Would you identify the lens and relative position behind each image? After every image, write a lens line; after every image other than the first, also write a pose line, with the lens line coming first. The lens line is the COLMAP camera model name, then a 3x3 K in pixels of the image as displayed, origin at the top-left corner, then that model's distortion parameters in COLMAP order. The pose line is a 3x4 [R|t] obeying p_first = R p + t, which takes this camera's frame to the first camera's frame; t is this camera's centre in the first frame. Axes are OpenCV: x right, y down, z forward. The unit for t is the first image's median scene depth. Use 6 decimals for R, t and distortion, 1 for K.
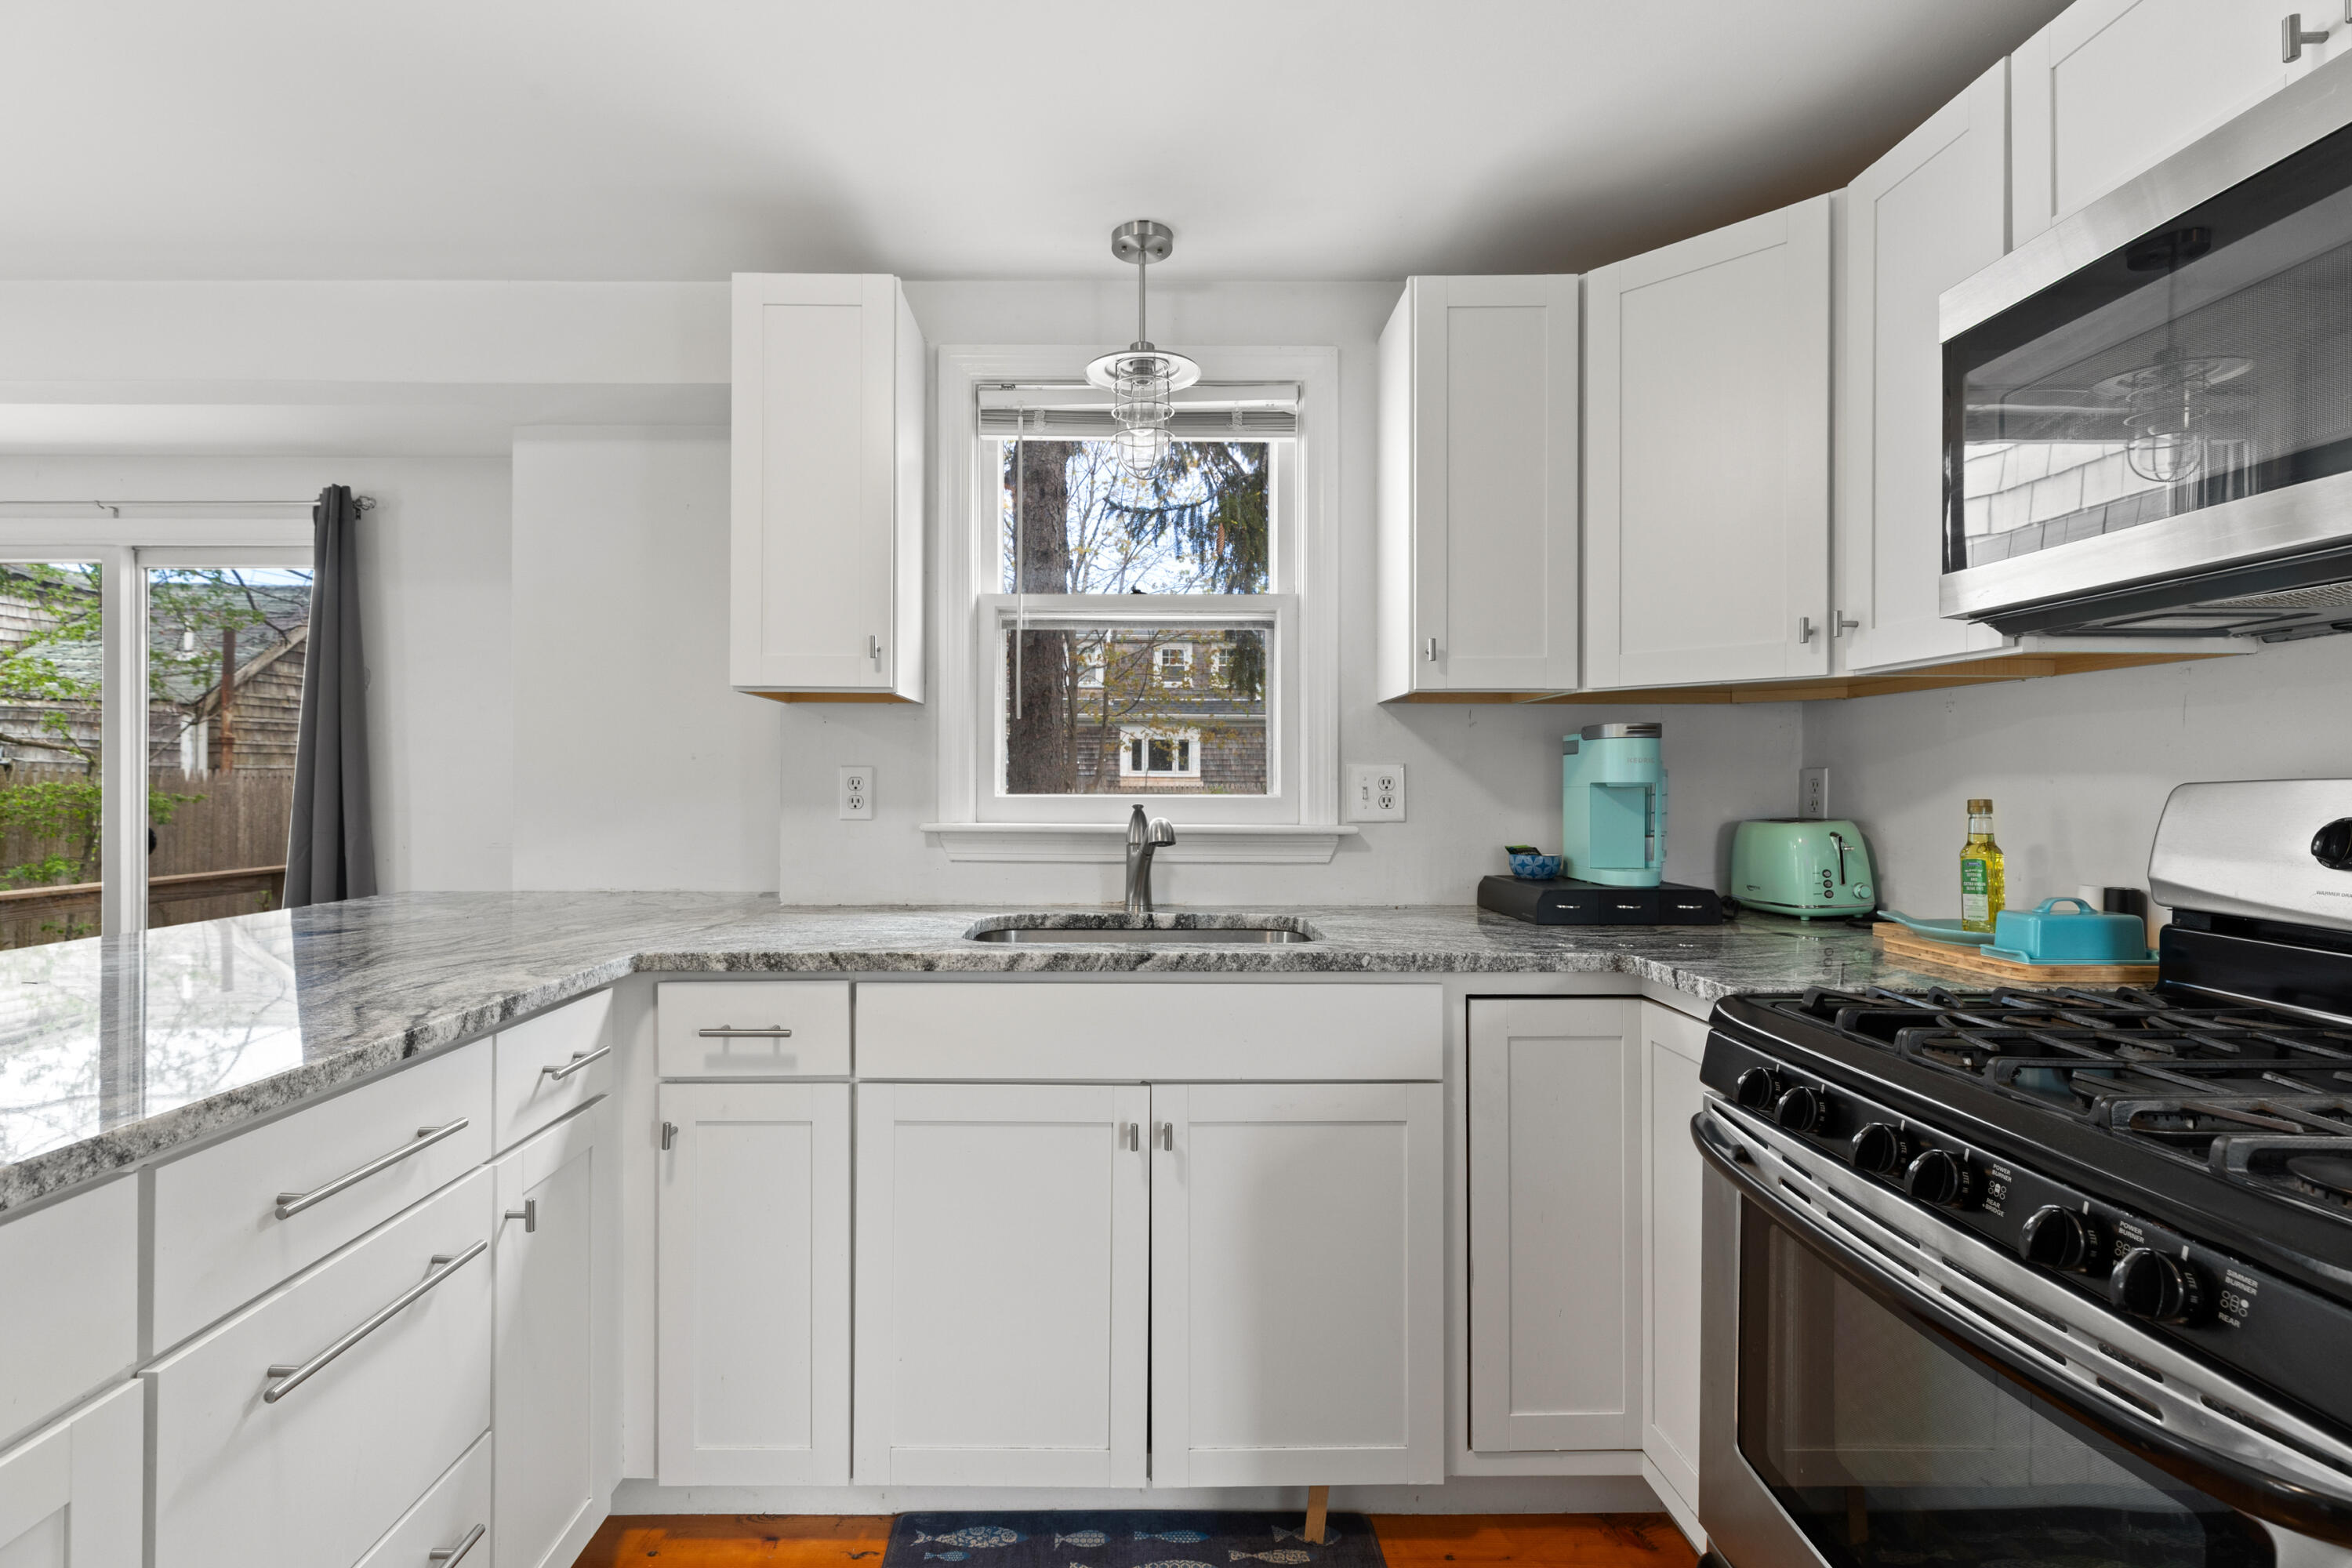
lens RADIAL K [[1053.0, 0, 1122.5], [0, 1053.0, 786.9], [0, 0, 1]] dist [0.002294, 0.000164]
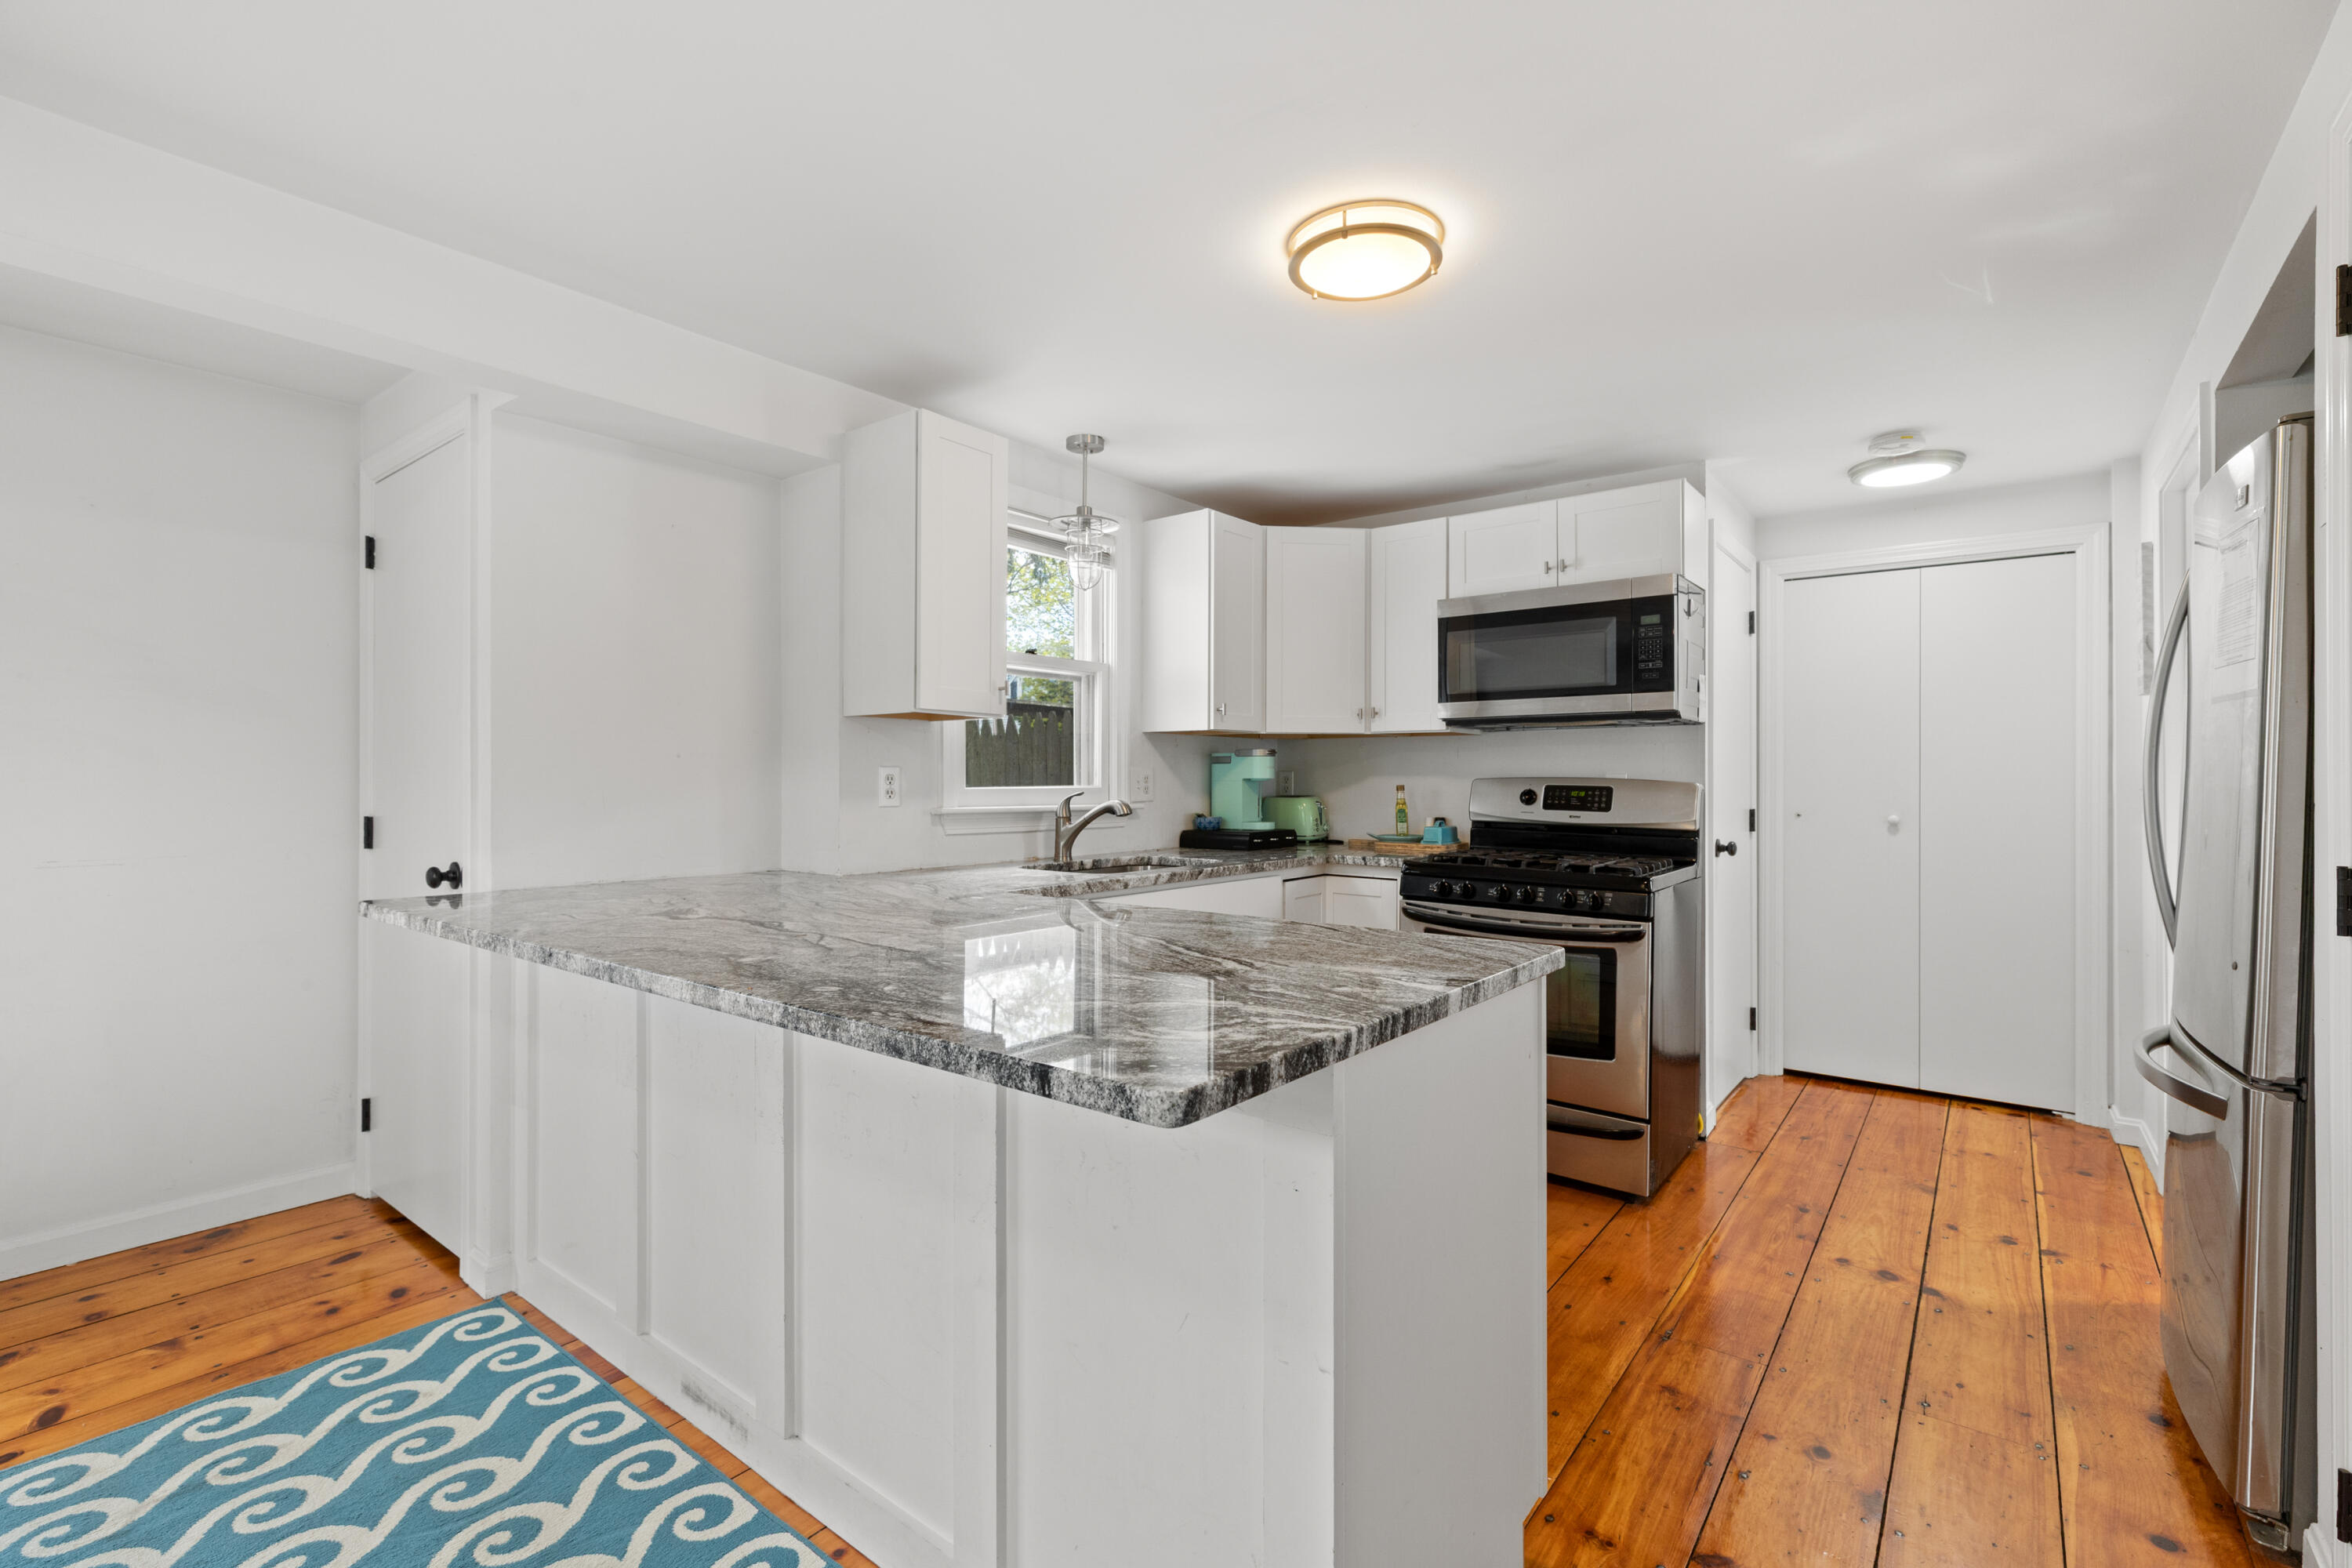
lens RADIAL K [[1053.0, 0, 1182.9], [0, 1053.0, 776.9], [0, 0, 1]] dist [0.002294, 0.000164]
pose [[0.614288, -0.000386, 0.789082, -1.161081], [0.001312, 0.999999, -0.000532, -0.005928], [-0.789081, 0.001362, 0.614288, -0.108402]]
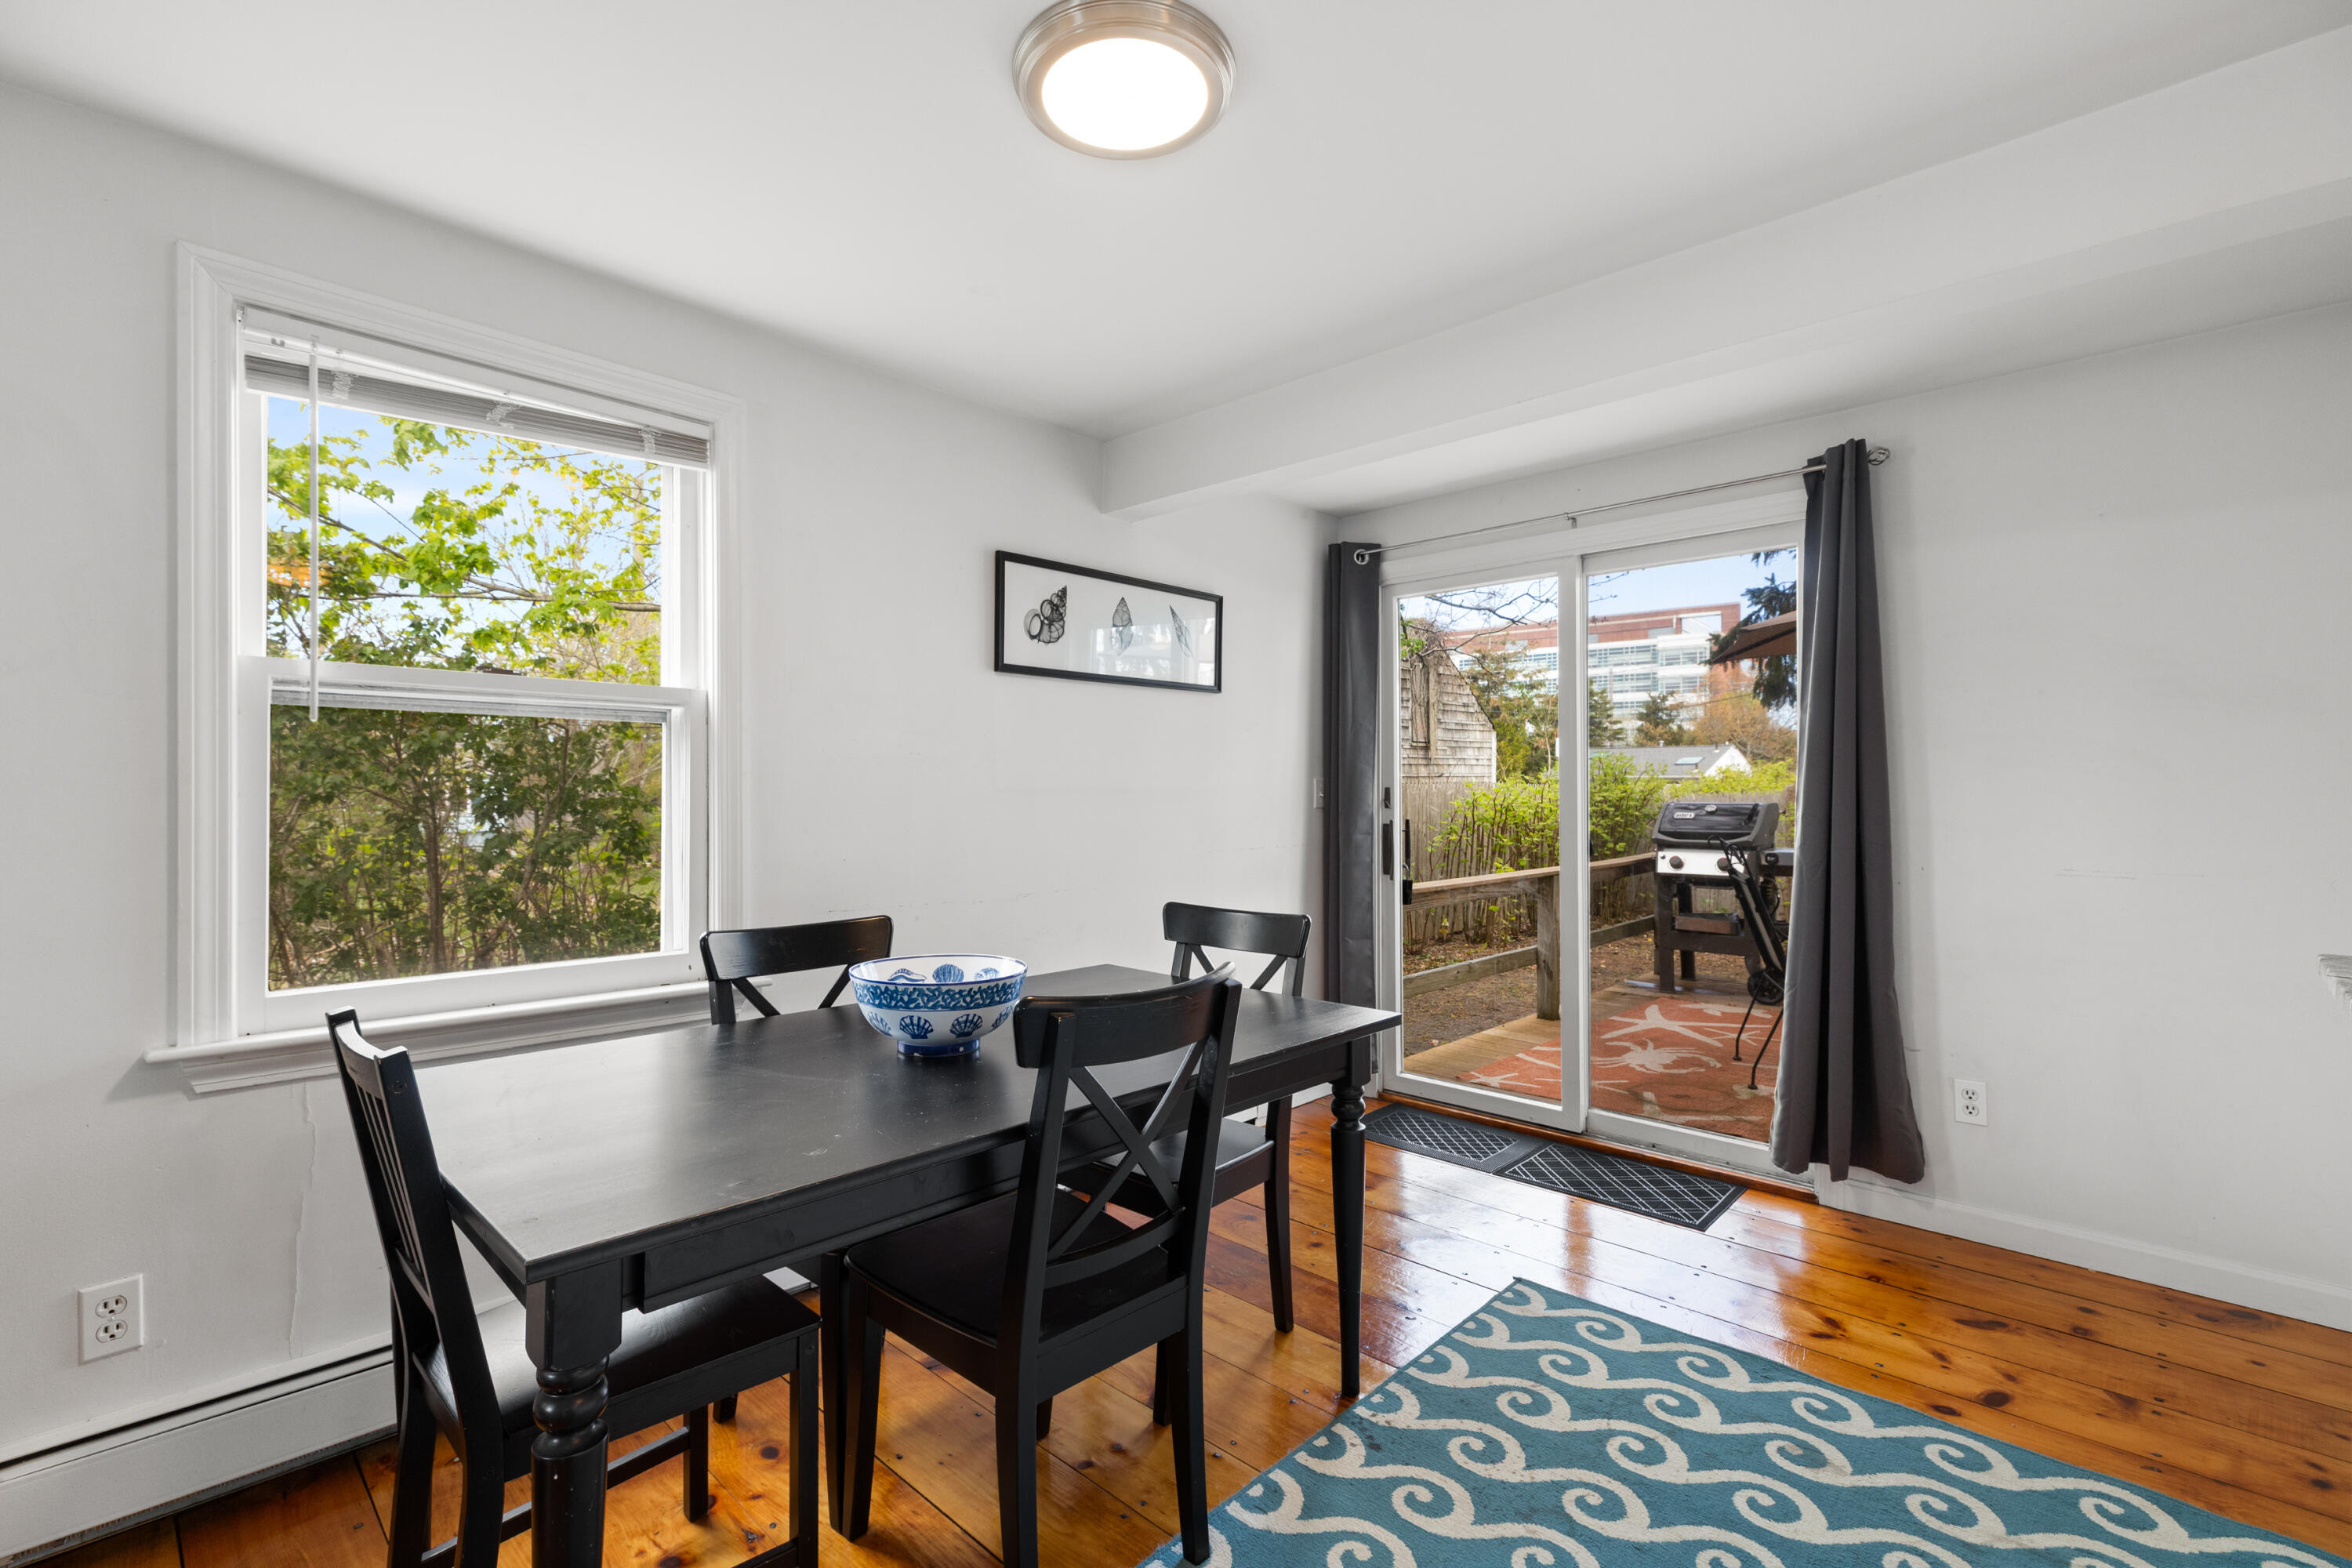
lens RADIAL K [[1053.0, 0, 1182.7], [0, 1053.0, 783.0], [0, 0, 1]] dist [0.002294, 0.000164]
pose [[0.722890, -0.007367, -0.690924, -0.893287], [0.002015, 0.999961, -0.008554, -0.006210], [0.690961, 0.004791, 0.722876, 0.031705]]
